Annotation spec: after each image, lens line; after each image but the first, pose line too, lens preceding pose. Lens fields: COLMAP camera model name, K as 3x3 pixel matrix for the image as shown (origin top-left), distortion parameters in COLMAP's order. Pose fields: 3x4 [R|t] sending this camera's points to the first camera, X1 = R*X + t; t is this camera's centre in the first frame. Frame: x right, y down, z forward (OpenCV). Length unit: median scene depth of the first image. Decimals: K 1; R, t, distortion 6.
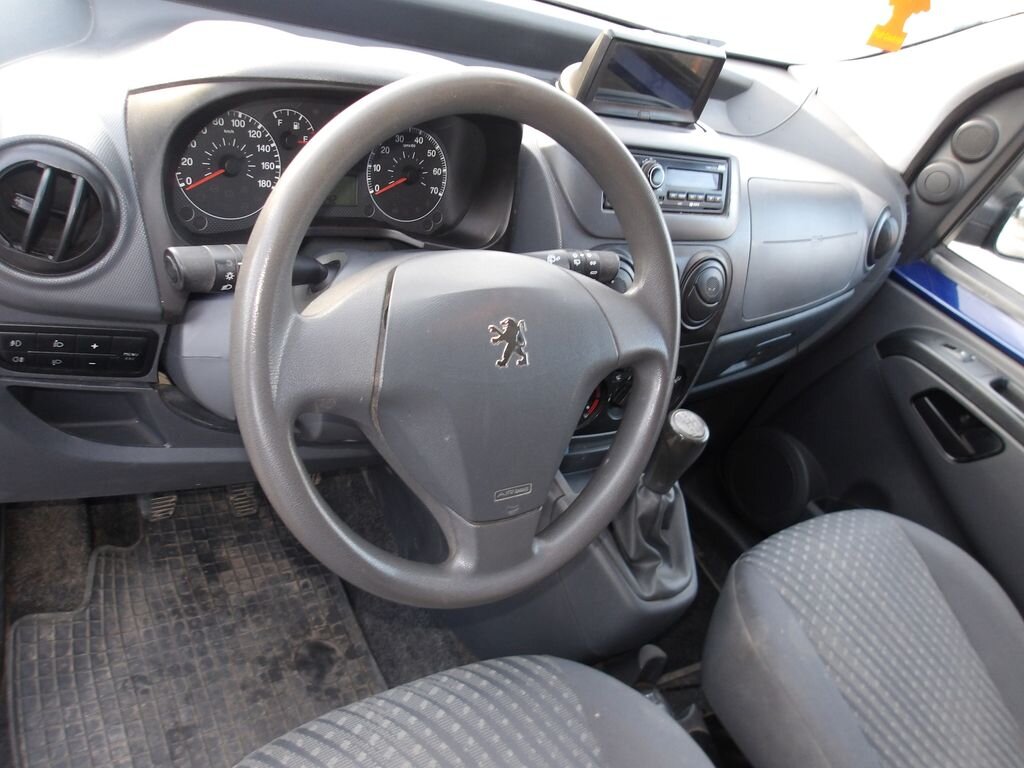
lens RADIAL K [[862.6, 0, 512.0], [0, 862.6, 384.0], [0, 0, 1]] dist [-0.005891, -0.003065]
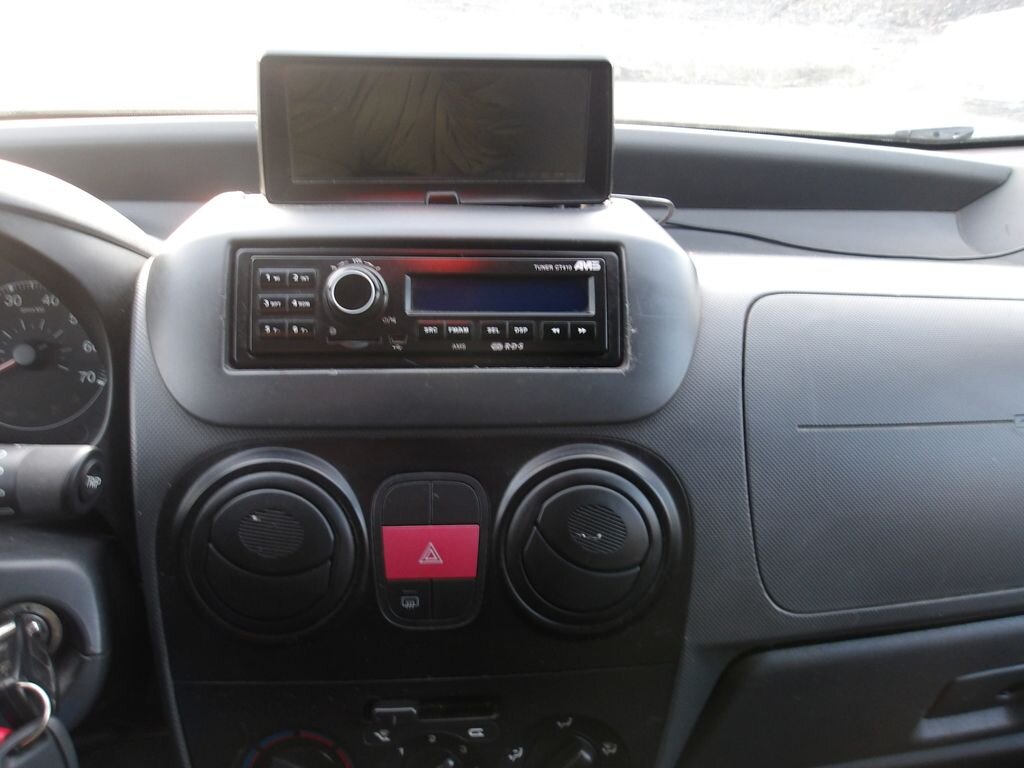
lens RADIAL K [[862.6, 0, 512.0], [0, 862.6, 384.0], [0, 0, 1]] dist [-0.005891, -0.003065]
pose [[0.818573, -0.117994, -0.562153, 0.491674], [-0.067634, 0.952067, -0.298320, -0.056239], [0.570407, 0.282217, 0.771356, 0.688510]]
